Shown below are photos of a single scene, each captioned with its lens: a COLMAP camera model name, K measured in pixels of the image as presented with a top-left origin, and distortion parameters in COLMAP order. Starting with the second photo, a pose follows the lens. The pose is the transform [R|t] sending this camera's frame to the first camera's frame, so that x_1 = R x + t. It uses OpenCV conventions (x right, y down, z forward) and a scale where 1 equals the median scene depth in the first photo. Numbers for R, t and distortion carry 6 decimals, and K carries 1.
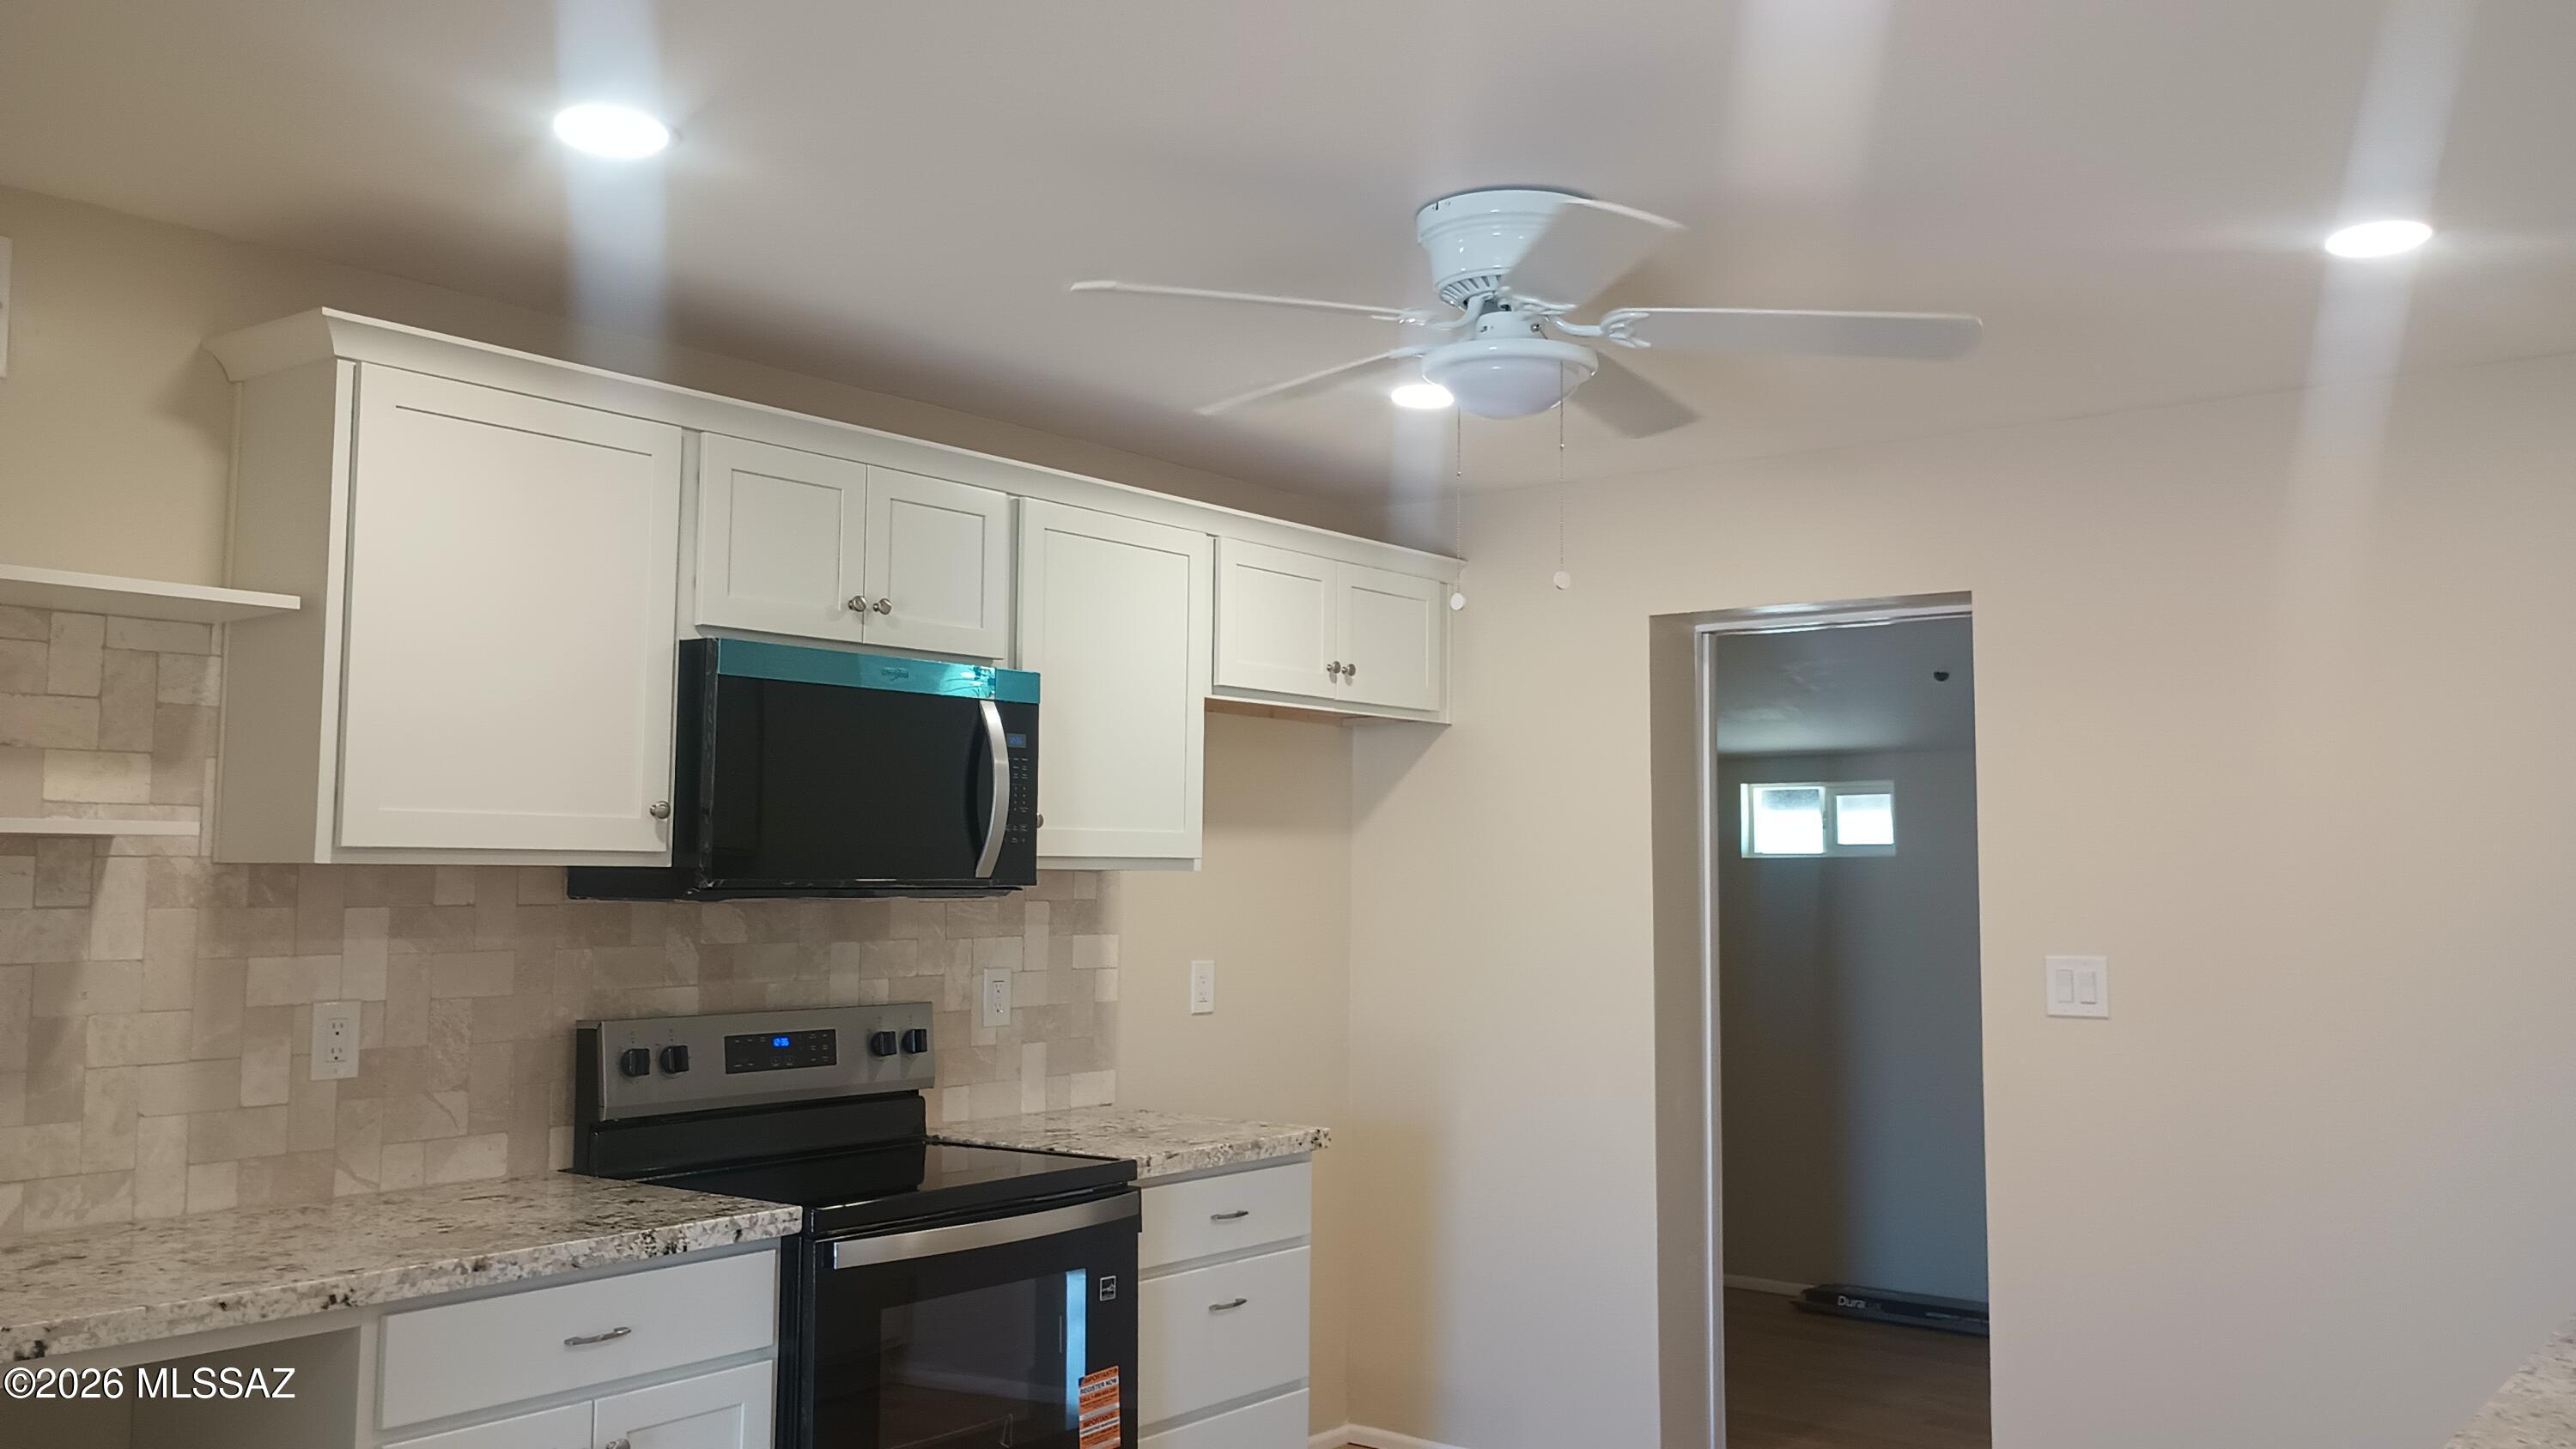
lens RADIAL K [[2140.5, 0, 1288.1], [0, 2140.5, 703.8], [0, 0, 1]] dist [0.066563, -0.082857]
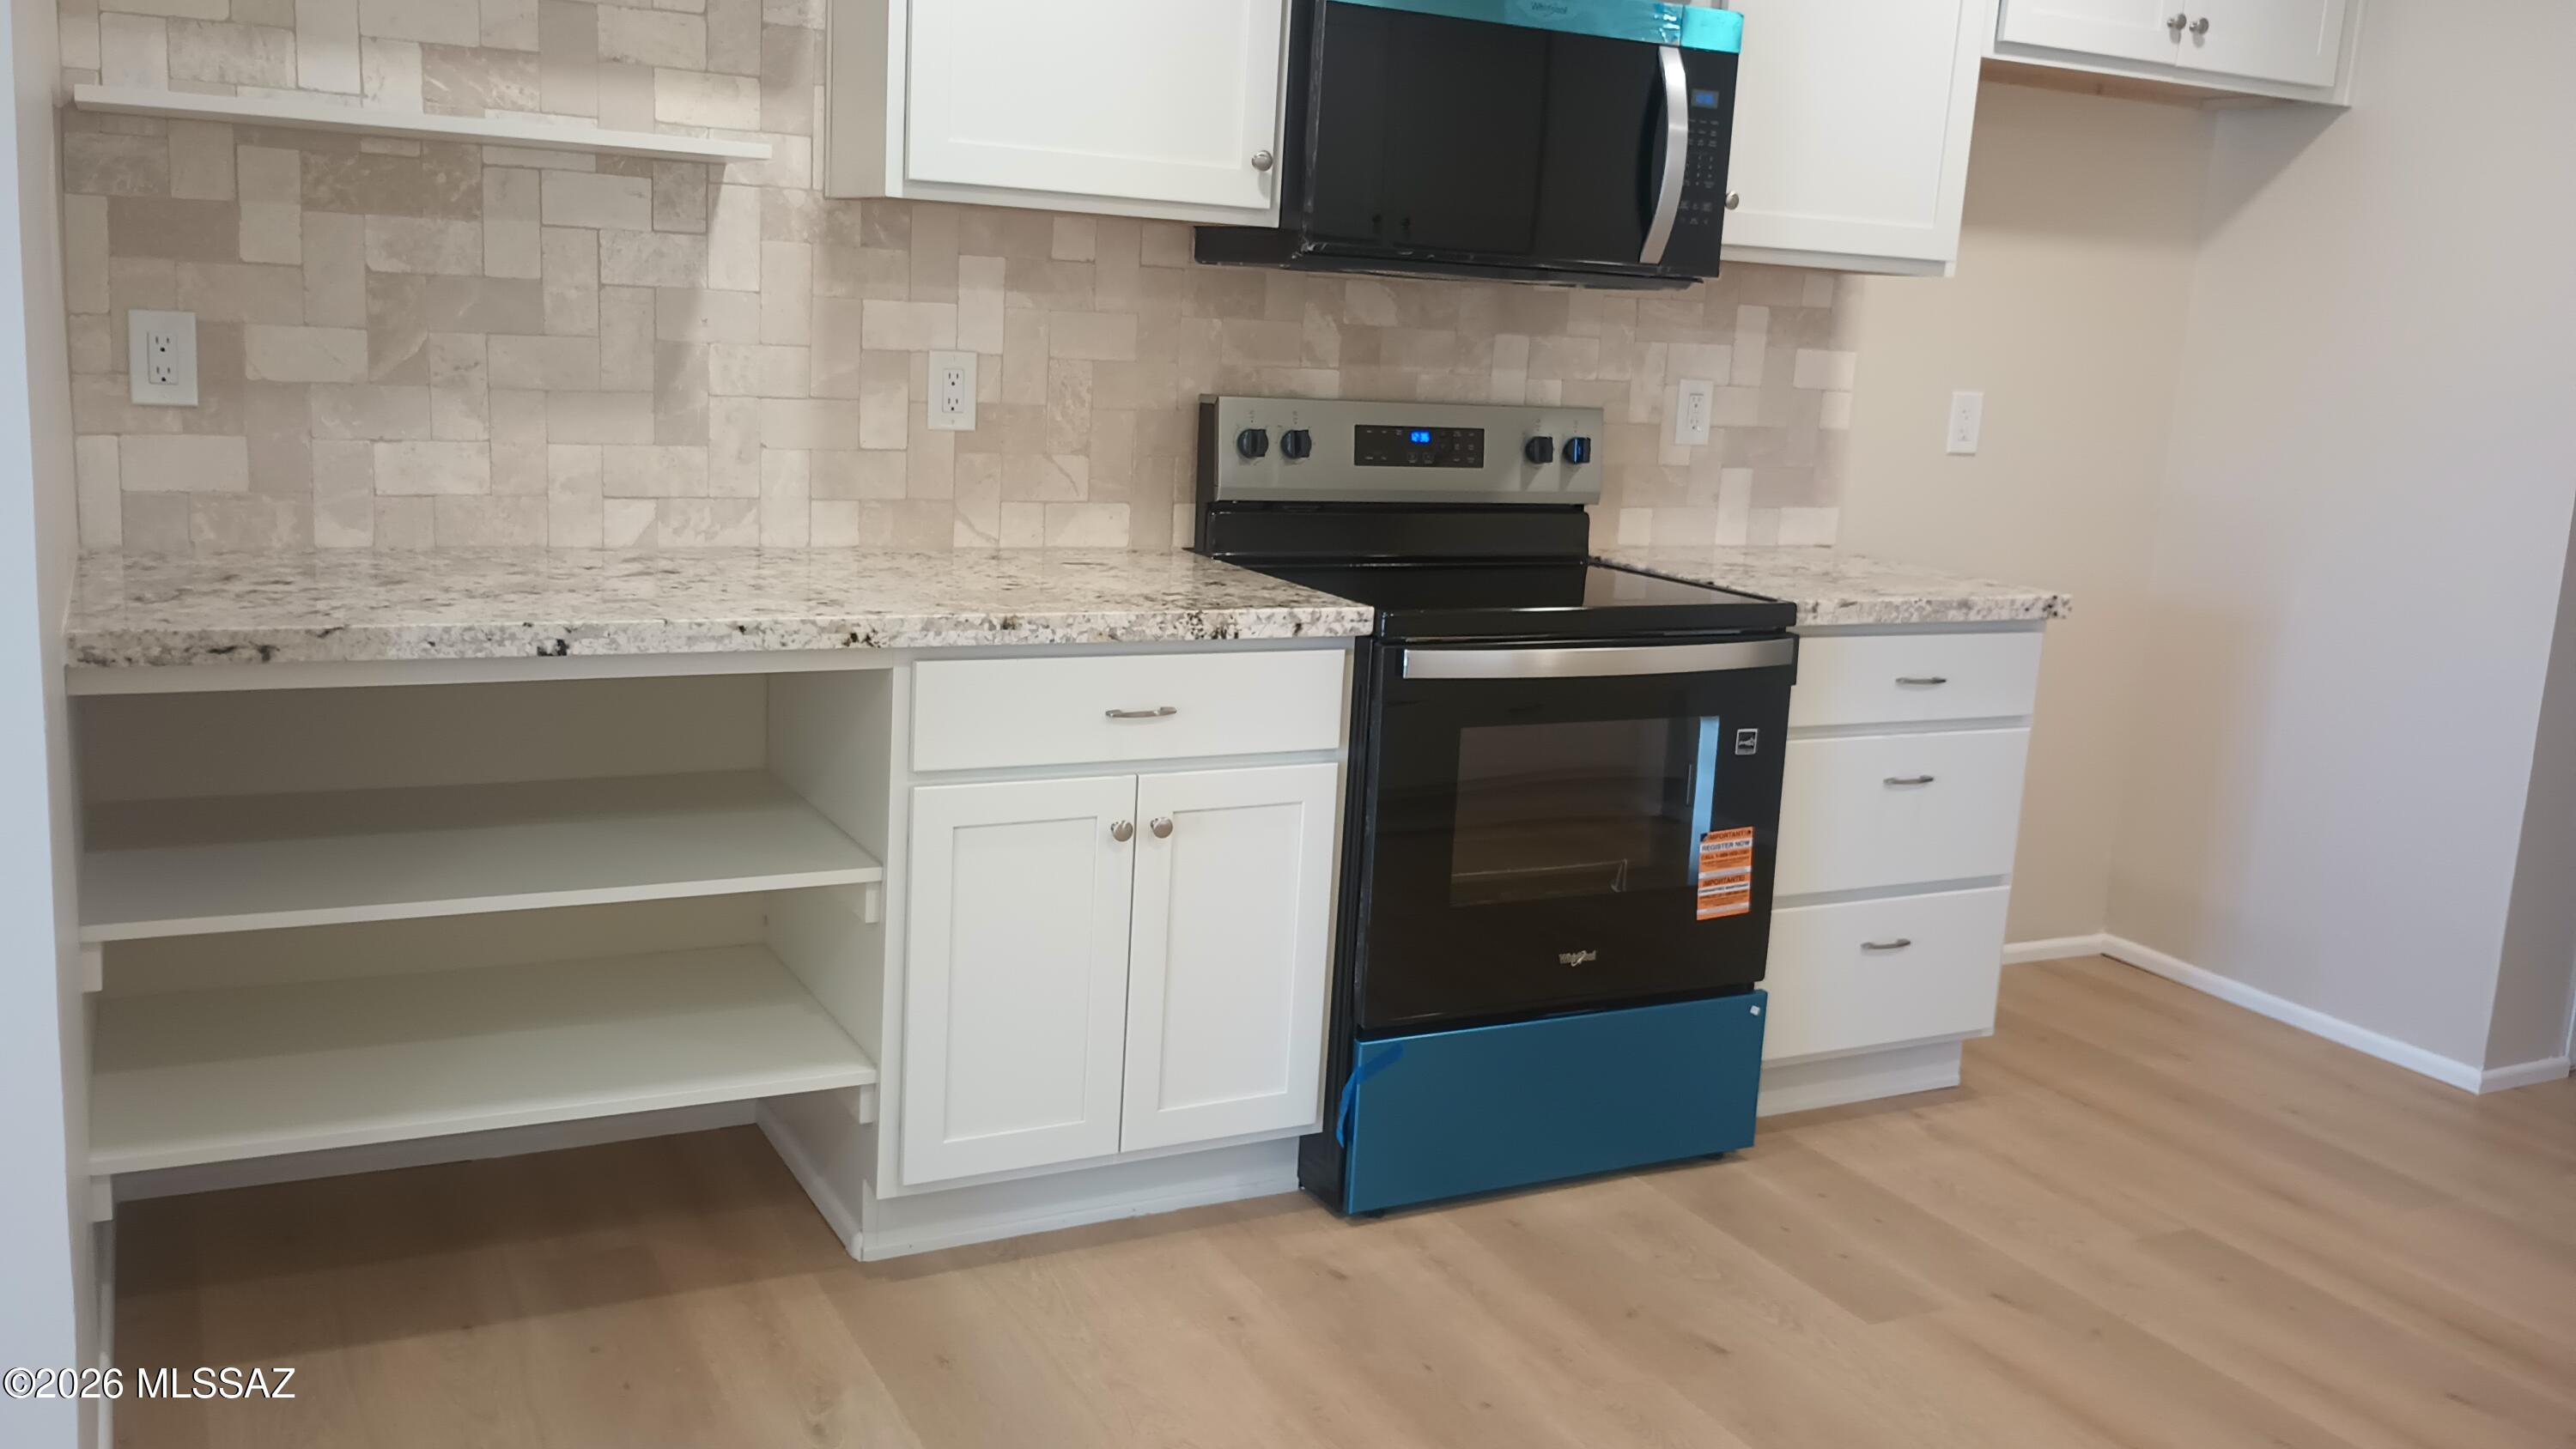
lens RADIAL K [[2142.7, 0, 1298.1], [0, 2142.7, 689.8], [0, 0, 1]] dist [0.064856, -0.085110]
pose [[0.909264, 0.120171, -0.398495, 0.095705], [-0.018765, 0.968276, 0.249178, 0.035949], [0.415797, -0.219091, 0.882673, 0.153144]]
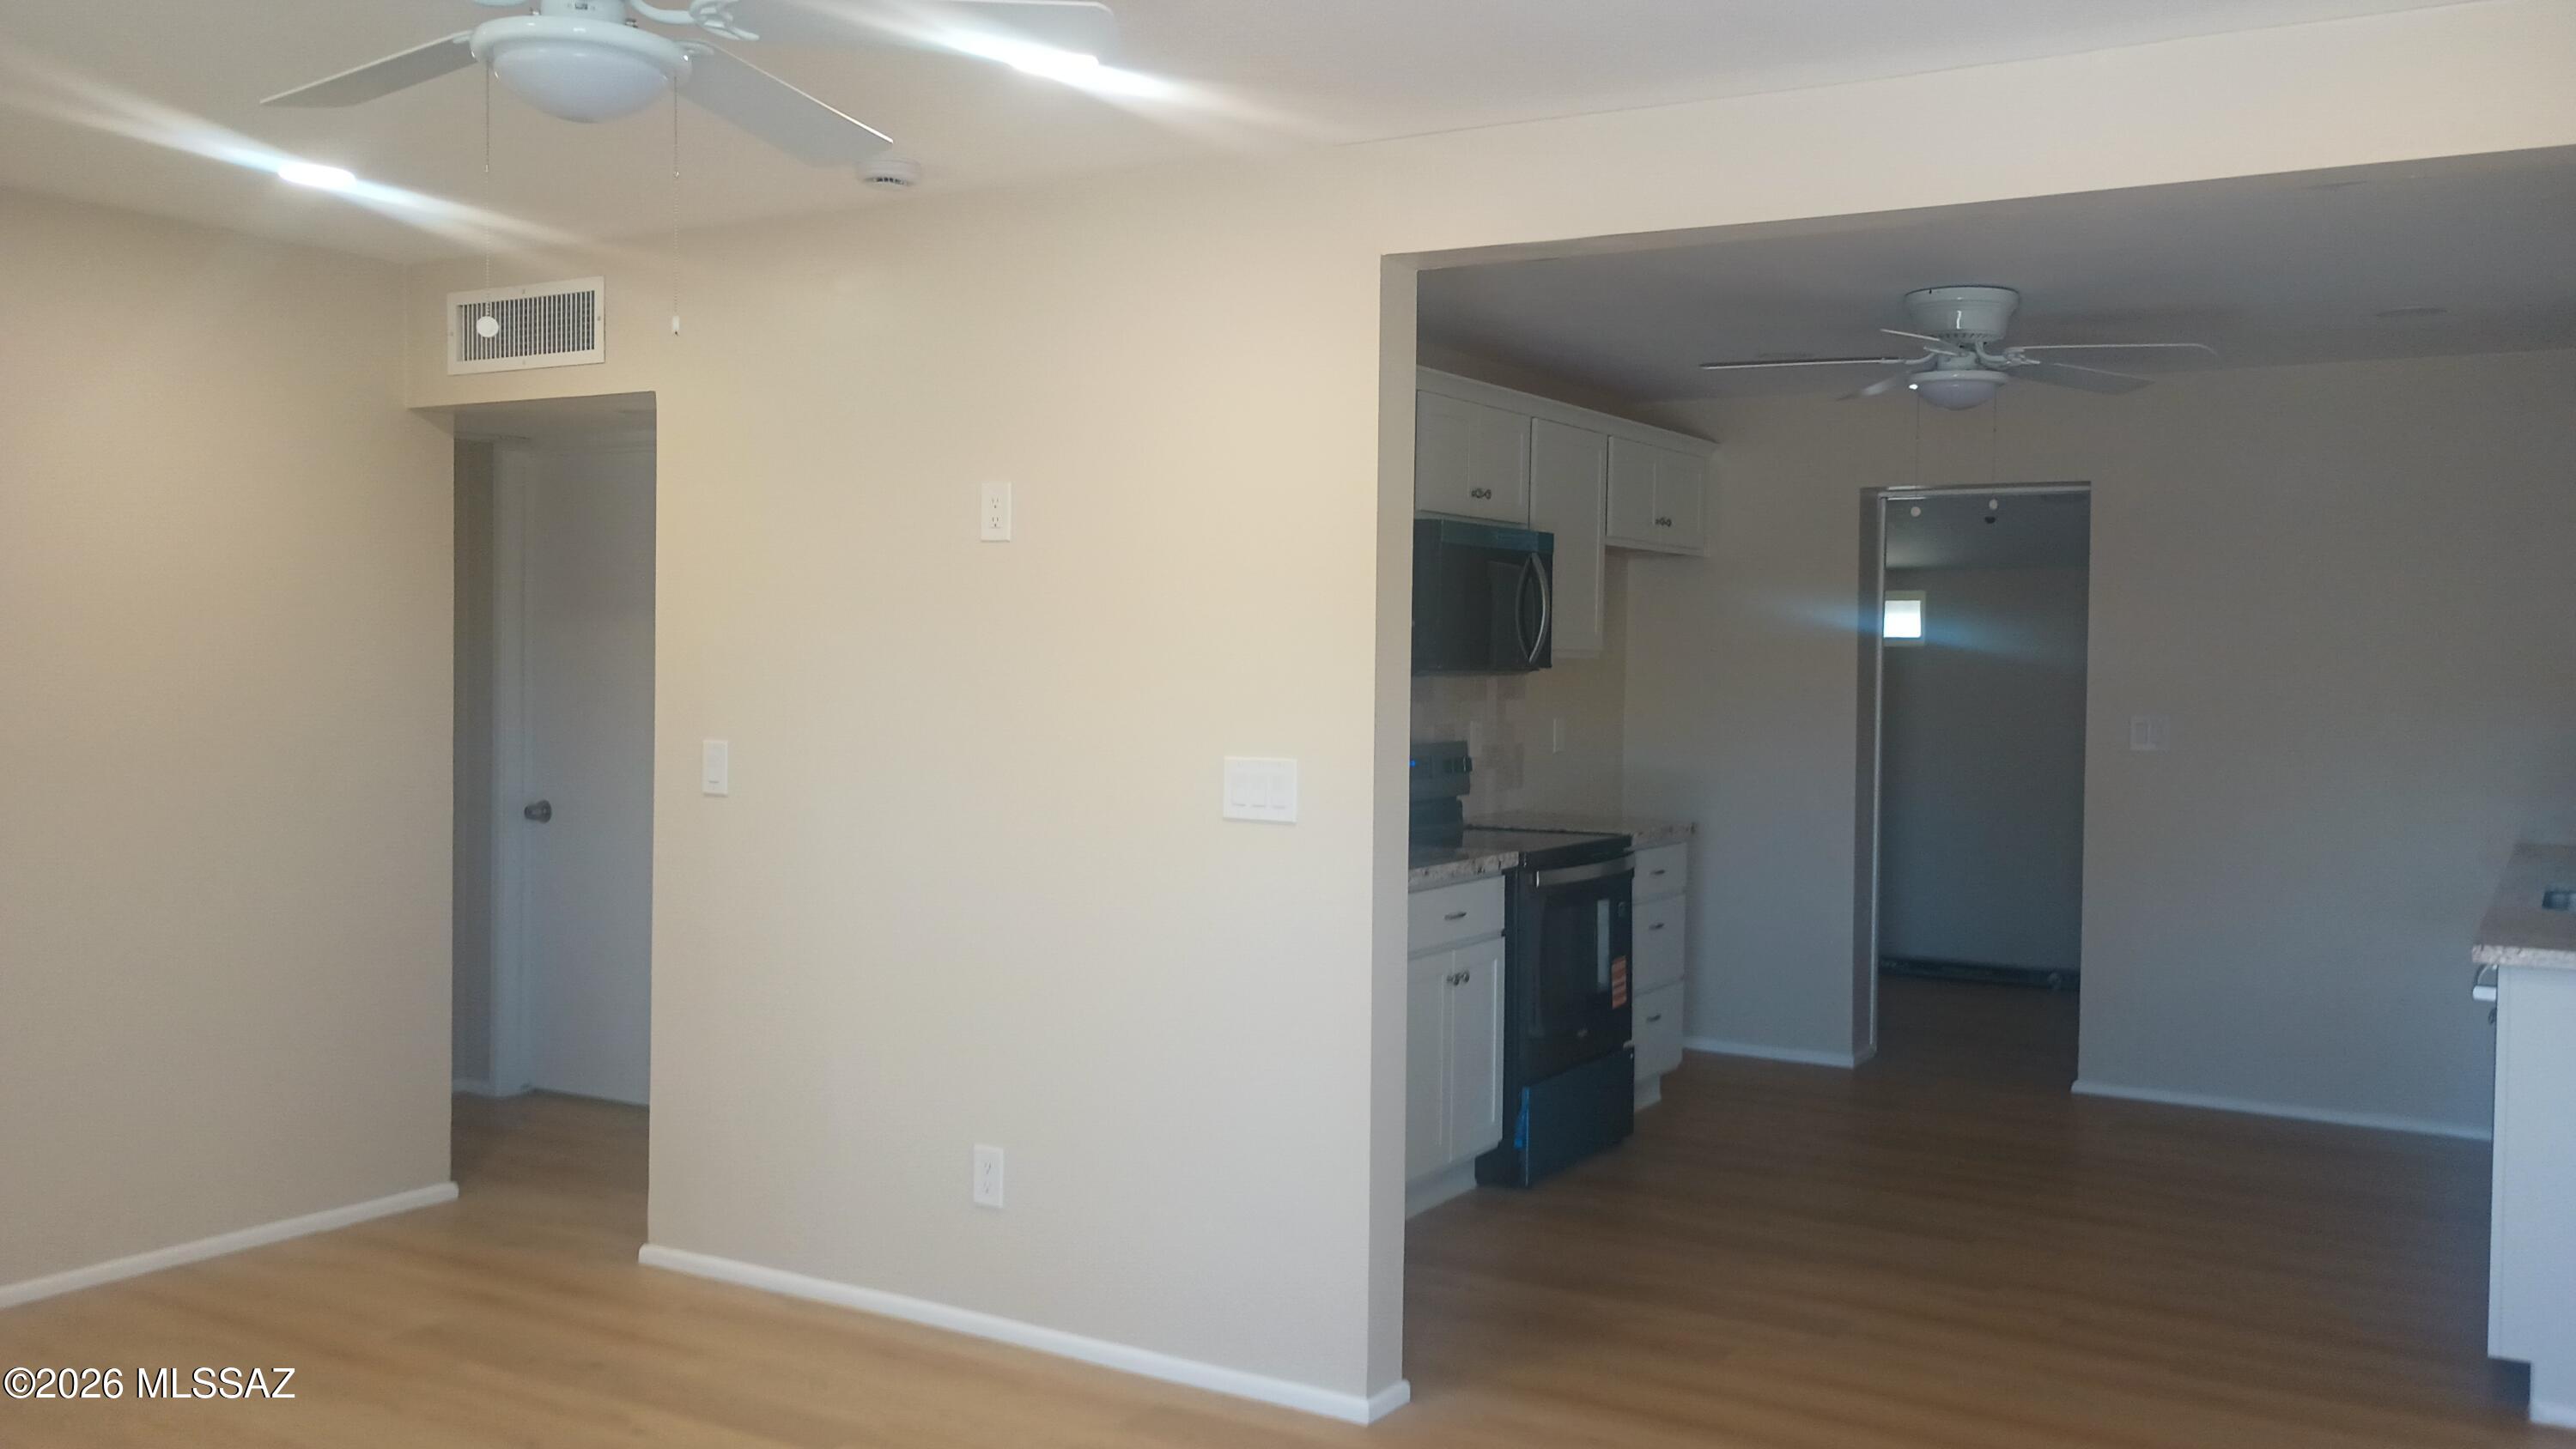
lens RADIAL K [[2123.1, 0, 1262.9], [0, 2123.1, 703.9], [0, 0, 1]] dist [0.051213, -0.040479]
pose [[0.994386, 0.003261, 0.105764, -0.527704], [-0.014357, 0.994440, 0.104320, -0.052963], [-0.104836, -0.105253, 0.988904, -0.571701]]
